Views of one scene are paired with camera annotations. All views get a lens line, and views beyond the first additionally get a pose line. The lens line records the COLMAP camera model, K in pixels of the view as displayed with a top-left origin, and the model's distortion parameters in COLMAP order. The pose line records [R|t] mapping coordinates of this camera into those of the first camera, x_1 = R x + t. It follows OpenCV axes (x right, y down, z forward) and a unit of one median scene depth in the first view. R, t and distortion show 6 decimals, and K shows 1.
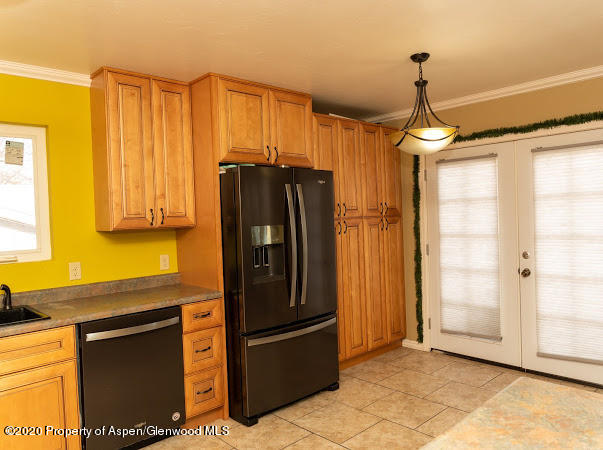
lens RADIAL K [[472.0, 0, 306.4], [0, 472.0, 226.0], [0, 0, 1]] dist [-0.002411, 0.005033]
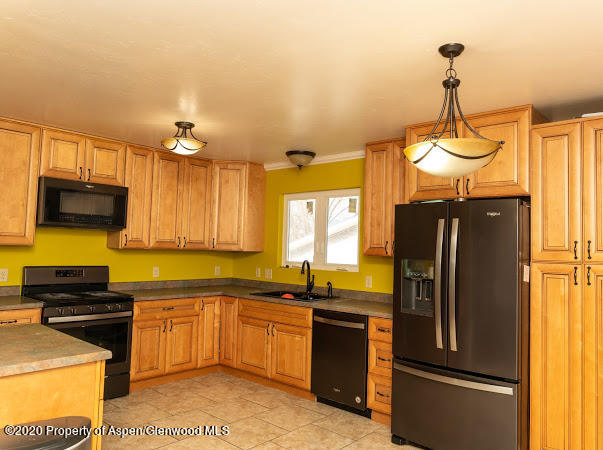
lens RADIAL K [[447.9, 0, 310.0], [0, 447.9, 230.6], [0, 0, 1]] dist [0.007979, -0.011329]
pose [[0.062928, 0.001662, -0.998017, 0.911549], [-0.050536, 0.998721, -0.001524, -0.053827], [0.996738, 0.050532, 0.062932, 0.727529]]
